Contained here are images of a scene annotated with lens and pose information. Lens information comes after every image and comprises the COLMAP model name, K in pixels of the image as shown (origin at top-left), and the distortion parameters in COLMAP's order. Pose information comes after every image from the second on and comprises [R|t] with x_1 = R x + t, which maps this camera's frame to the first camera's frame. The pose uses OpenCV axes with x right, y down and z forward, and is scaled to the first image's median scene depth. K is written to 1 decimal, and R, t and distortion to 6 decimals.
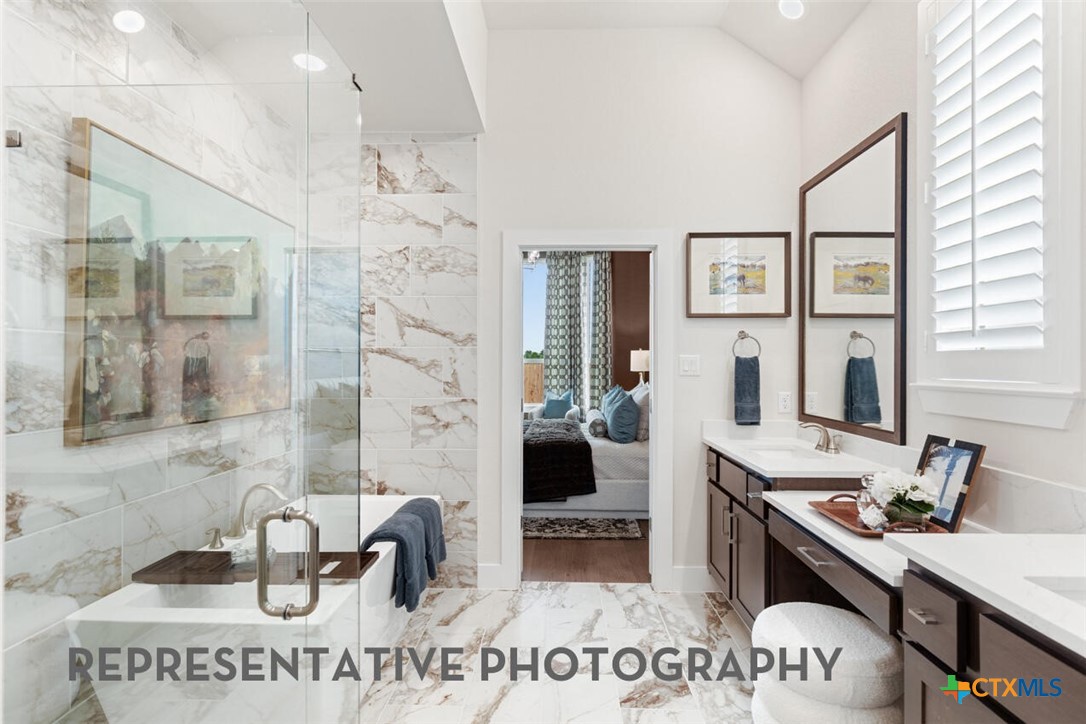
lens RADIAL K [[513.7, 0, 543.0], [0, 513.7, 362.0], [0, 0, 1]] dist [-0.002083, -0.000235]
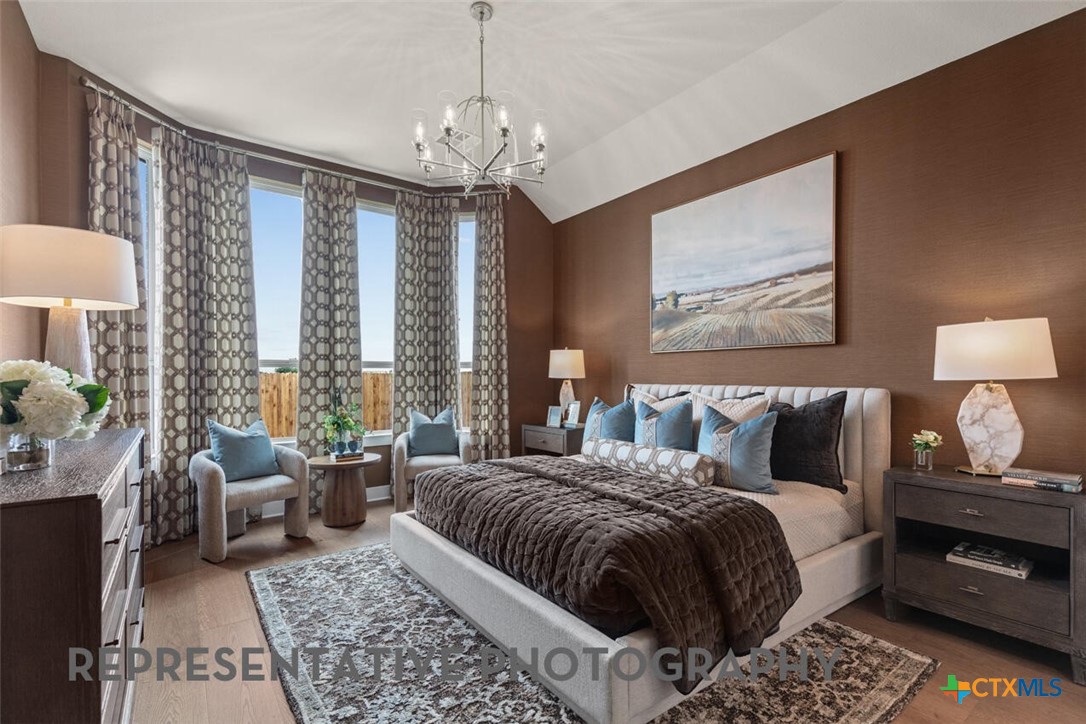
lens RADIAL K [[494.6, 0, 544.5], [0, 494.6, 373.3], [0, 0, 1]] dist [0.003020, -0.000387]
pose [[0.782694, 0.004654, 0.622389, -0.655633], [-0.001107, 0.999981, -0.006085, 0.036213], [-0.622405, 0.004074, 0.782684, 1.126104]]
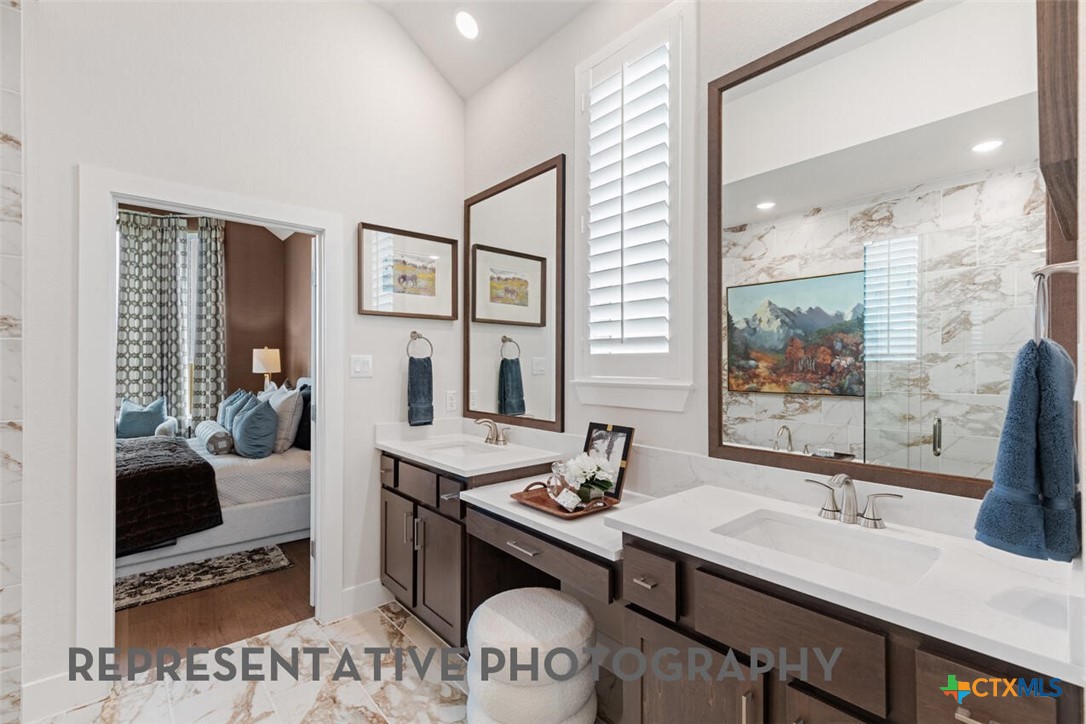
lens RADIAL K [[487.7, 0, 545.1], [0, 487.7, 363.7], [0, 0, 1]] dist [0.008128, -0.001281]
pose [[0.733543, -0.000652, 0.679642, -0.070761], [-0.001278, 0.999996, 0.002339, -0.000379], [-0.679641, -0.002584, 0.733540, 0.136262]]
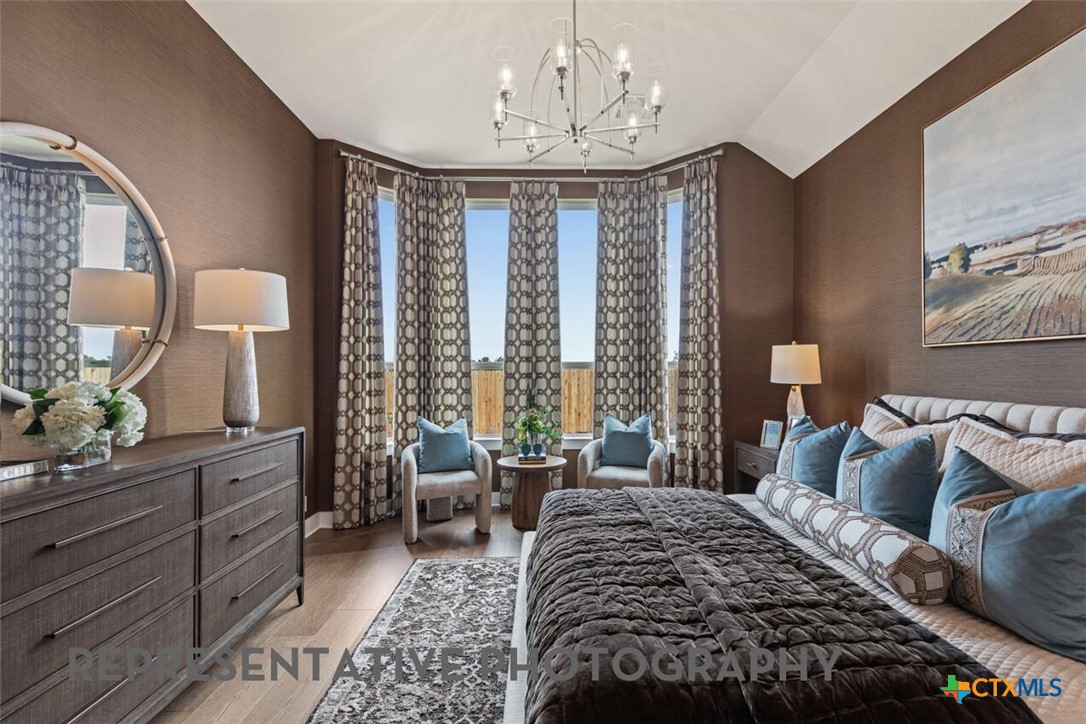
lens RADIAL K [[487.7, 0, 545.1], [0, 487.7, 363.7], [0, 0, 1]] dist [0.008128, -0.001281]
pose [[0.999244, 0.001104, 0.038856, -0.222571], [-0.000716, 0.999950, -0.010009, 0.006482], [-0.038865, 0.009974, 0.999195, 1.191371]]
